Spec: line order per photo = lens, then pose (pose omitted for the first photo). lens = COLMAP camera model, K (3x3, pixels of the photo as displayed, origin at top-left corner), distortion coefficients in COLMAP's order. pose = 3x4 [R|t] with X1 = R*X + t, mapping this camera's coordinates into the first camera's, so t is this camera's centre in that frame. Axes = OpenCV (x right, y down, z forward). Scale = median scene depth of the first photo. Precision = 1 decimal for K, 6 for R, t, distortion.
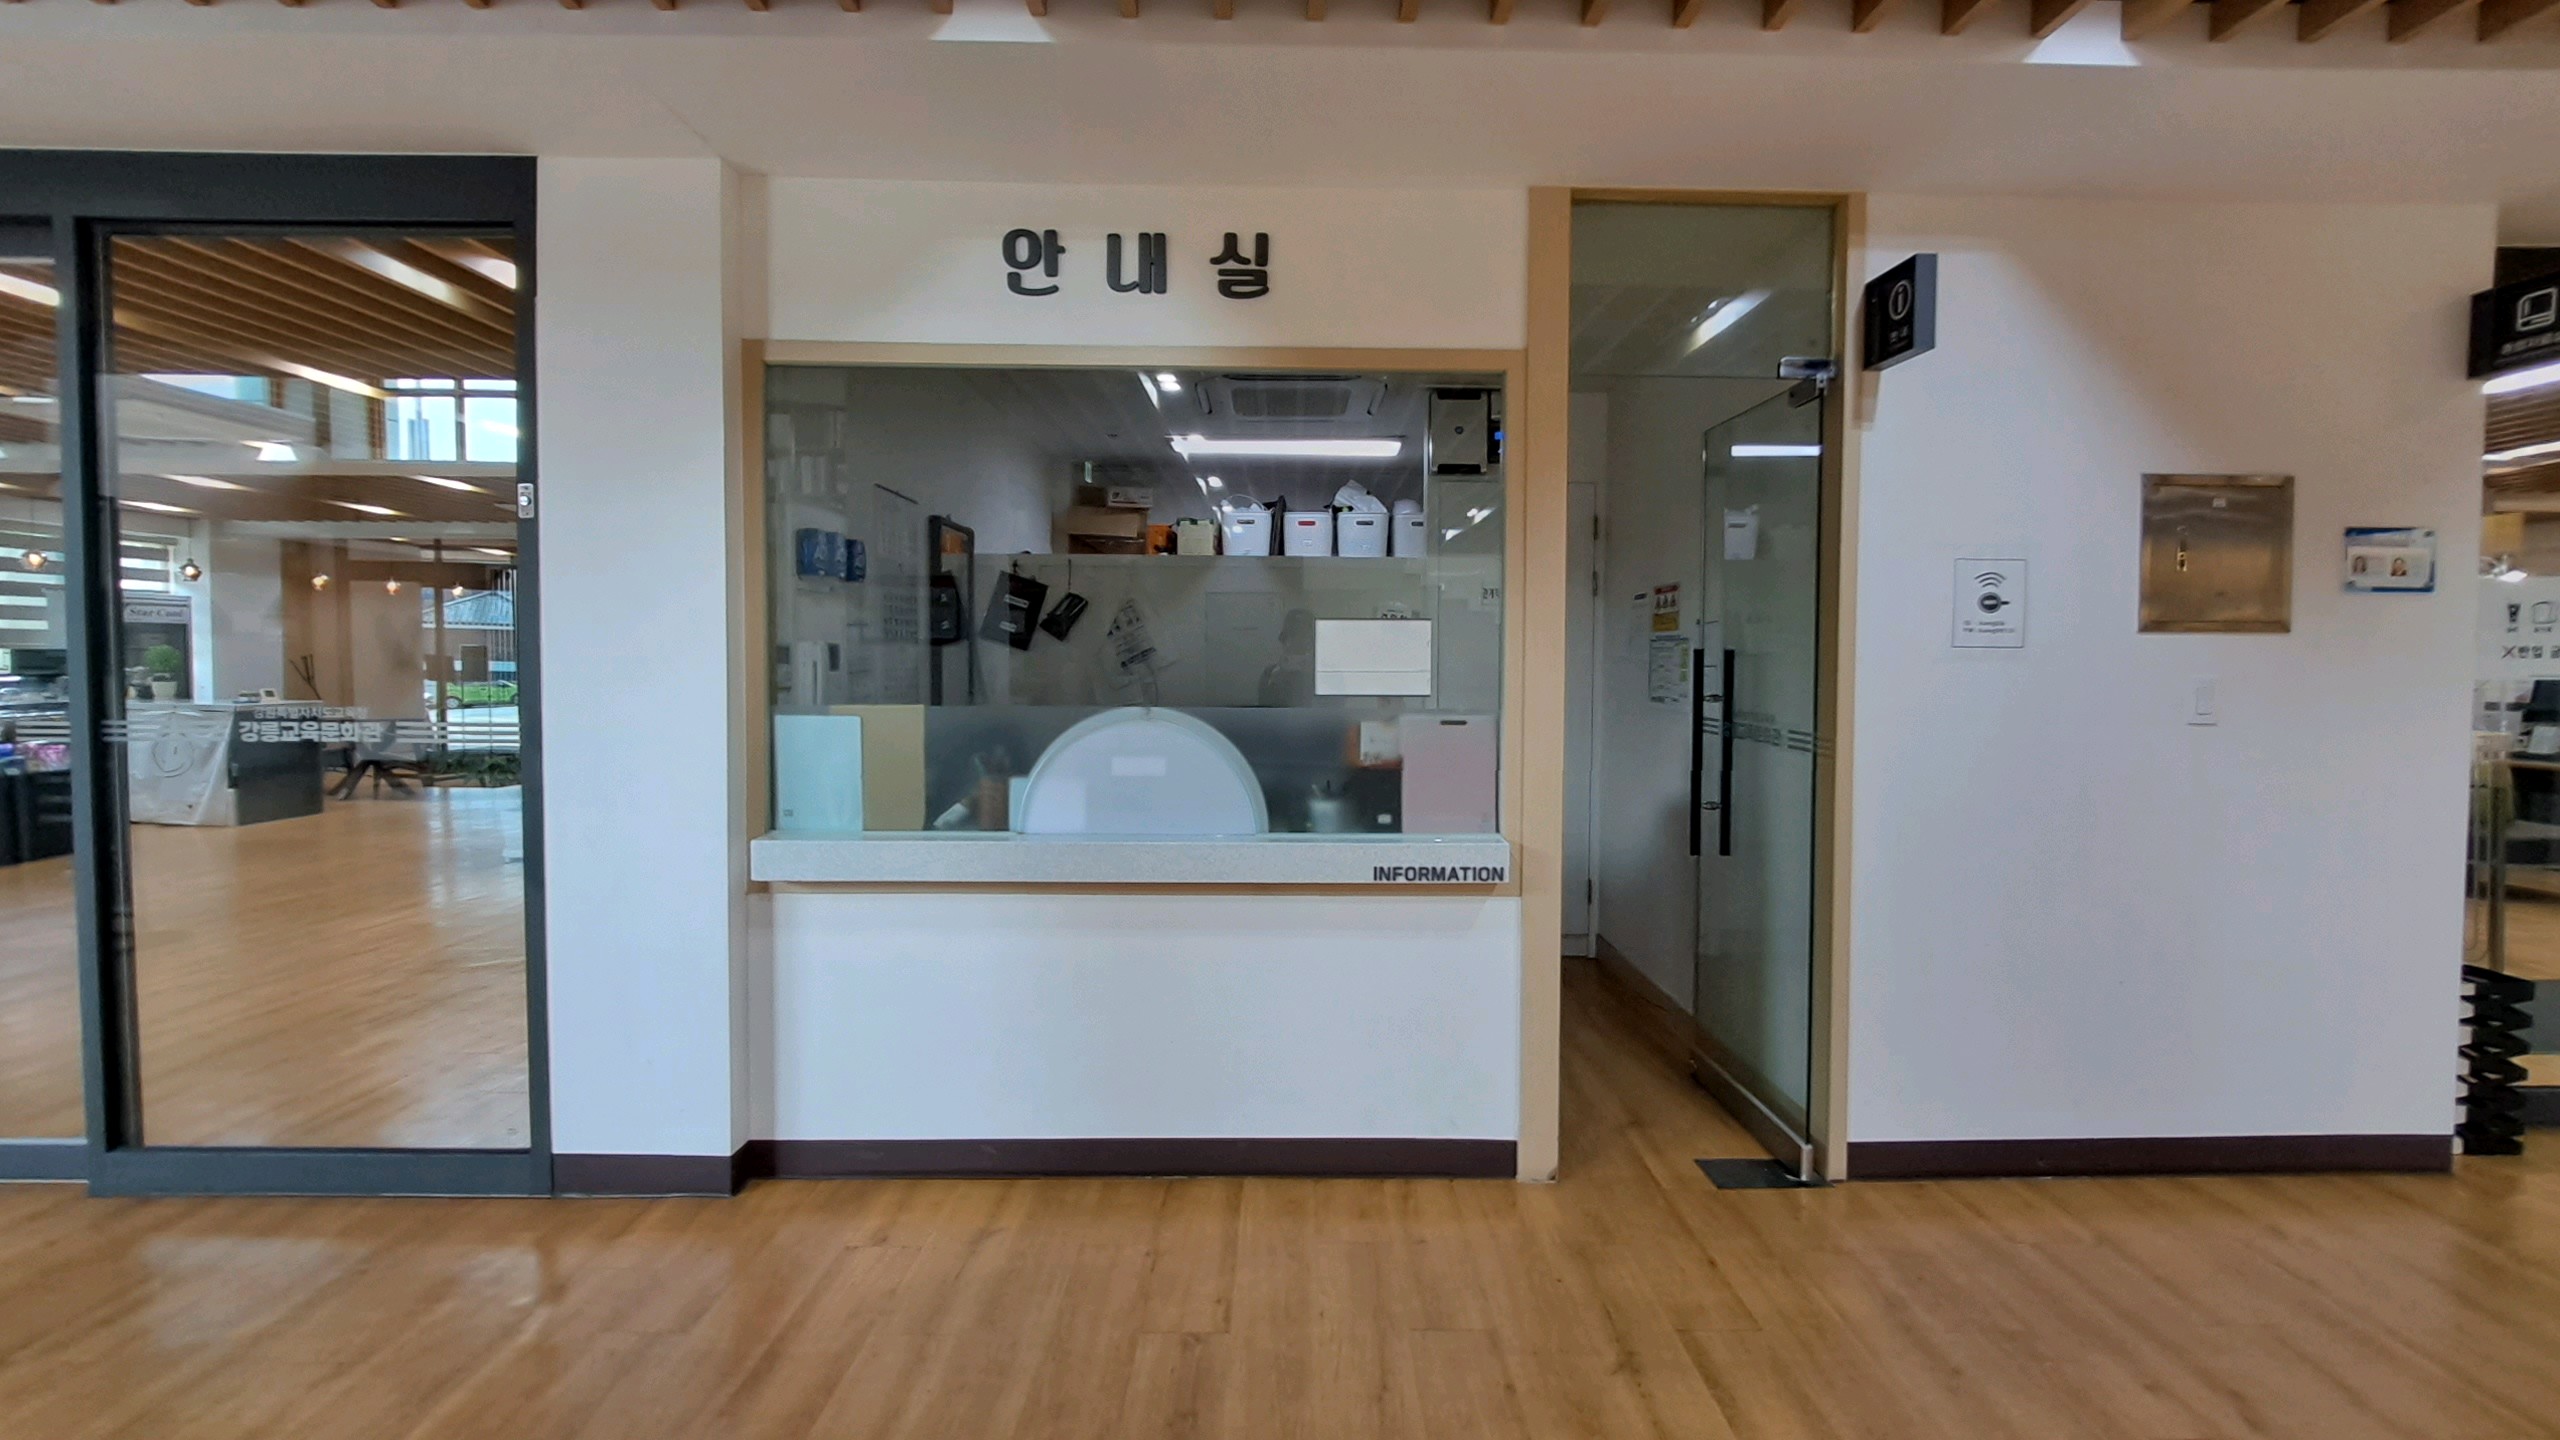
lens RADIAL K [[1027.8, 0, 1308.0], [0, 1027.8, 691.1], [0, 0, 1]] dist [0.001628, -0.005533]
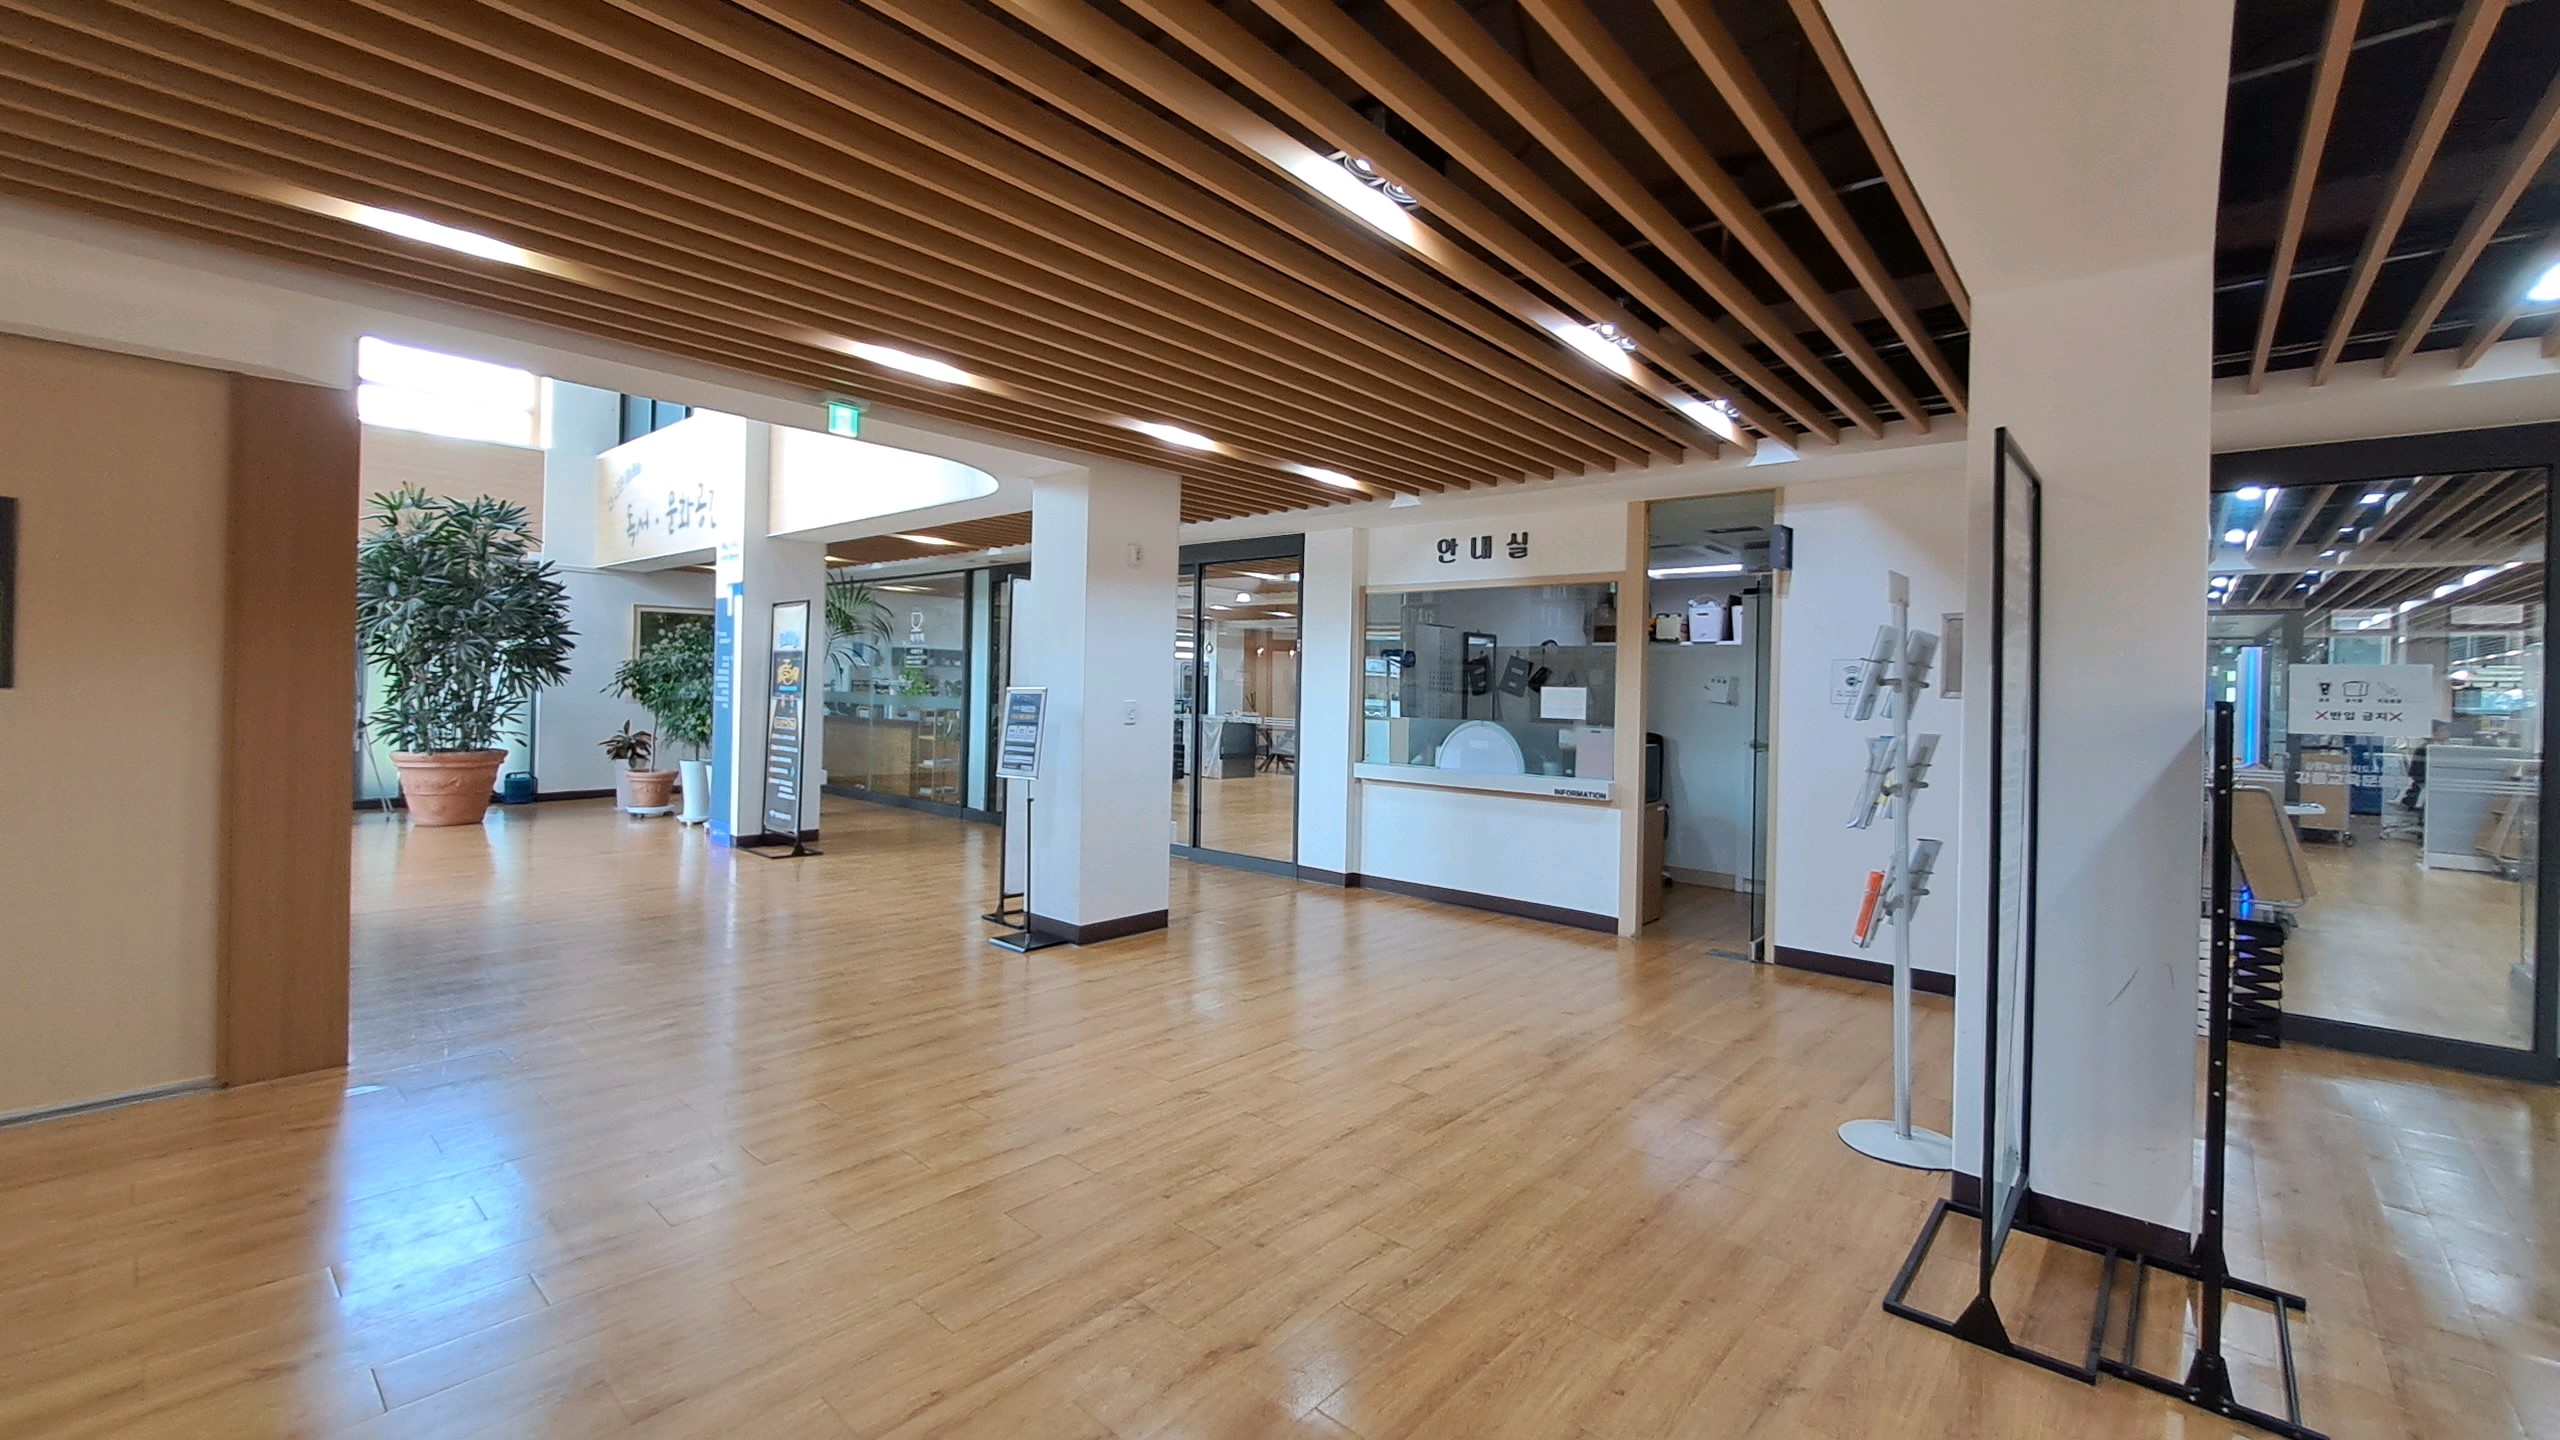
lens RADIAL K [[1027.8, 0, 1308.0], [0, 1027.8, 691.1], [0, 0, 1]] dist [0.001628, -0.005533]
pose [[0.748596, 0.013207, -0.662895, 1.201745], [-0.041504, 0.998774, -0.026971, 0.029414], [0.661726, 0.047703, 0.748226, -1.181056]]
